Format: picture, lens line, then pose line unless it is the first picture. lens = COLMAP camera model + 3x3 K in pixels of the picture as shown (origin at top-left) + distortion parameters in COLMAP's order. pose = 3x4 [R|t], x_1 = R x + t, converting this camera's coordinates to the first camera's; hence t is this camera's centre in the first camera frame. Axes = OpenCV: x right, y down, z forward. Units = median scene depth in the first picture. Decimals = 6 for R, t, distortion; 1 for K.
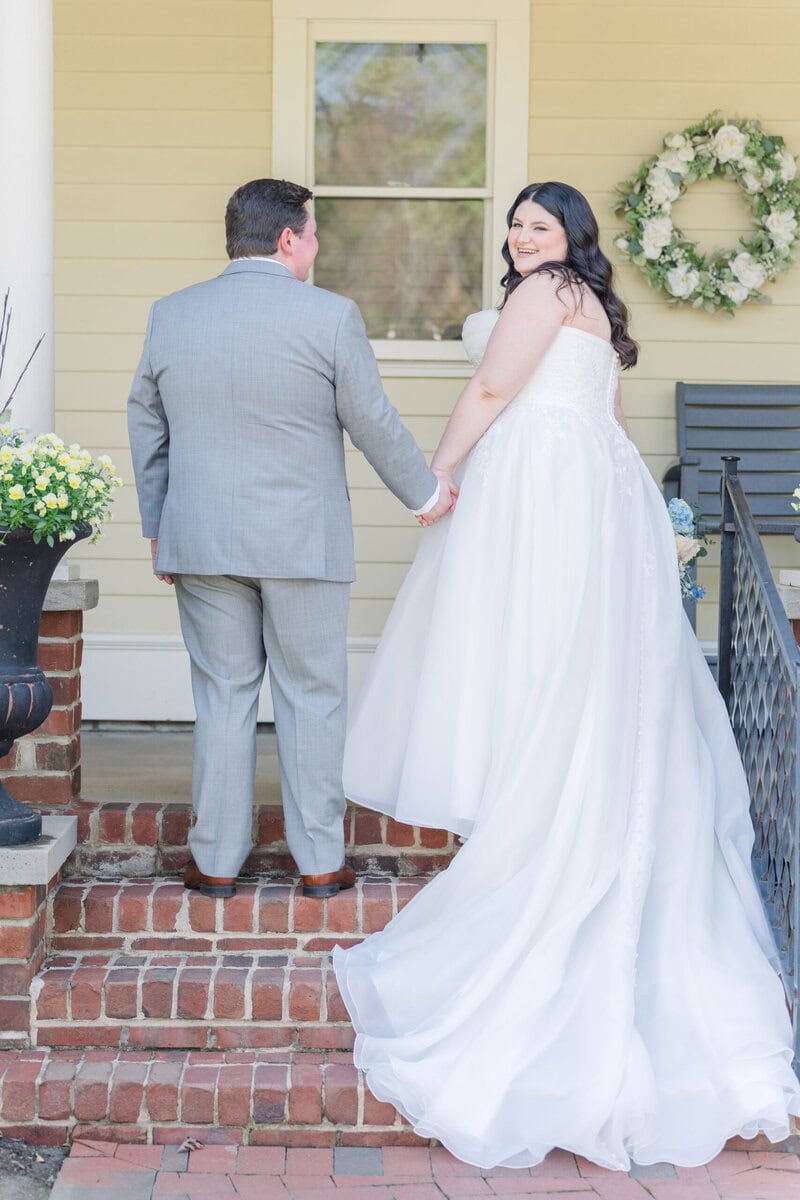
lens RADIAL K [[2169.6, 0, 397.1], [0, 2169.6, 598.5], [0, 0, 1]] dist [0.166914, 0.000000]
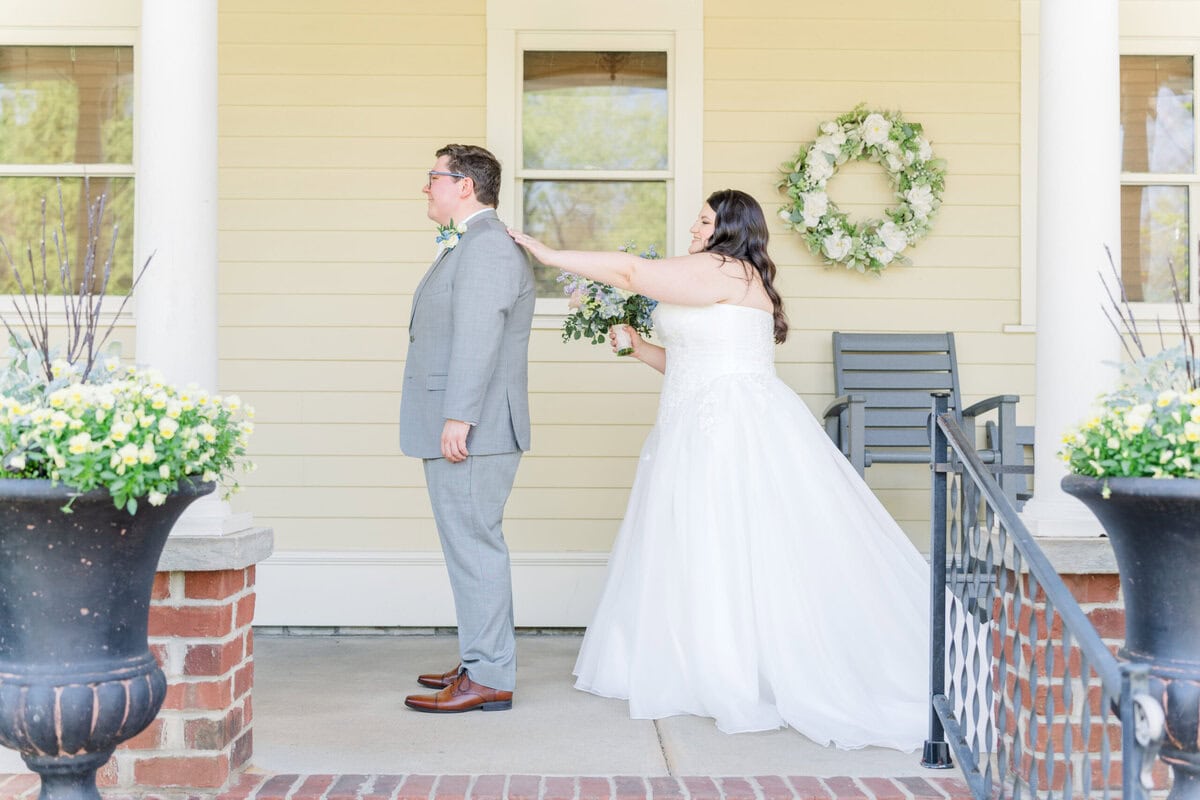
lens RADIAL K [[1347.4, 0, 600.3], [0, 1347.4, 399.4], [0, 0, 1]] dist [0.004010, 0.000000]
pose [[0.999968, -0.007883, -0.000957, 0.003885], [0.007804, 0.997841, -0.065212, -0.017415], [0.001469, 0.065203, 0.997871, 0.287444]]
